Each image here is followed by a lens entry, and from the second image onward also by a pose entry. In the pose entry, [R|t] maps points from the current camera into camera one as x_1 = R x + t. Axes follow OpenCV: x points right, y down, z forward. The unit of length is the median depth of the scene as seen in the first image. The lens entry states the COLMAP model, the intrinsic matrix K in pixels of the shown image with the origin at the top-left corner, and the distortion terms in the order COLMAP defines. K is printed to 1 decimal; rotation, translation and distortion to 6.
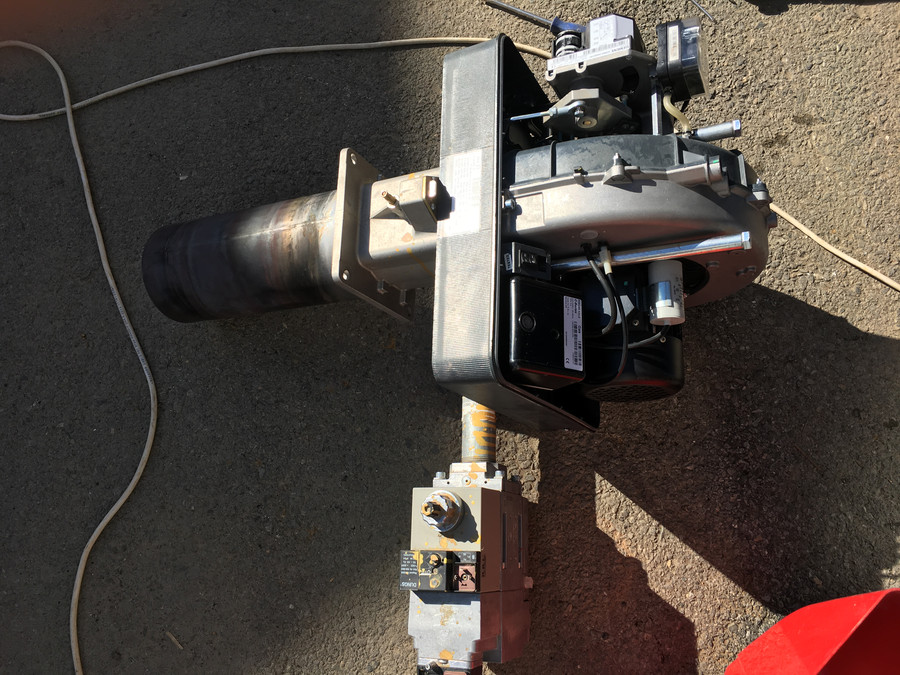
lens RADIAL K [[760.8, 0, 450.8], [0, 760.8, 337.5], [0, 0, 1]] dist [0.086688, -0.126207]
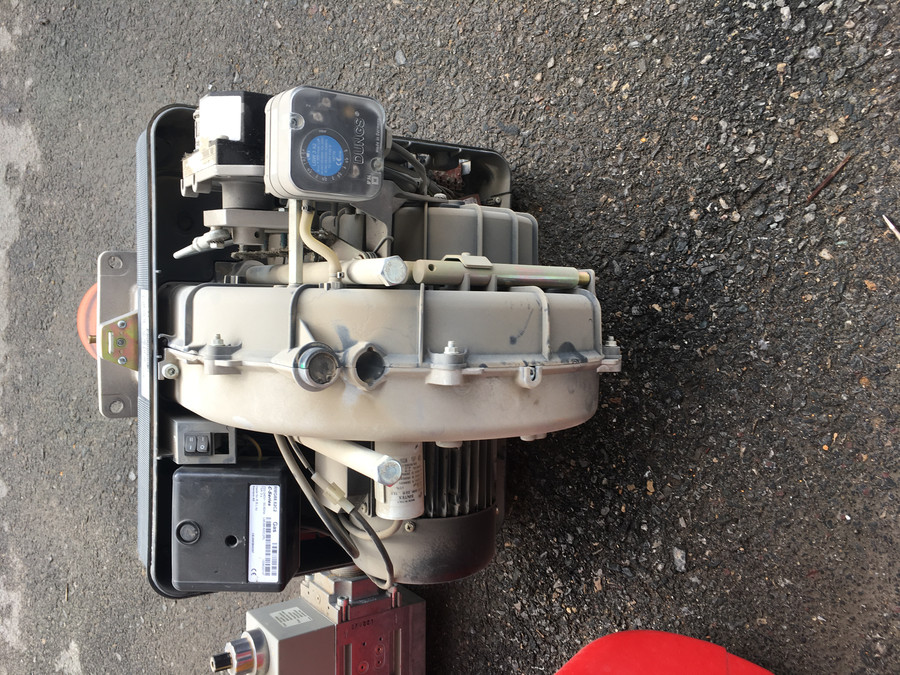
lens RADIAL K [[760.8, 0, 451.7], [0, 760.8, 334.2], [0, 0, 1]] dist [0.086688, -0.126207]
pose [[0.851033, 0.015921, -0.524870, 0.540906], [0.150124, 0.950445, 0.272243, -0.283058], [0.503195, -0.310484, 0.806471, 0.399923]]
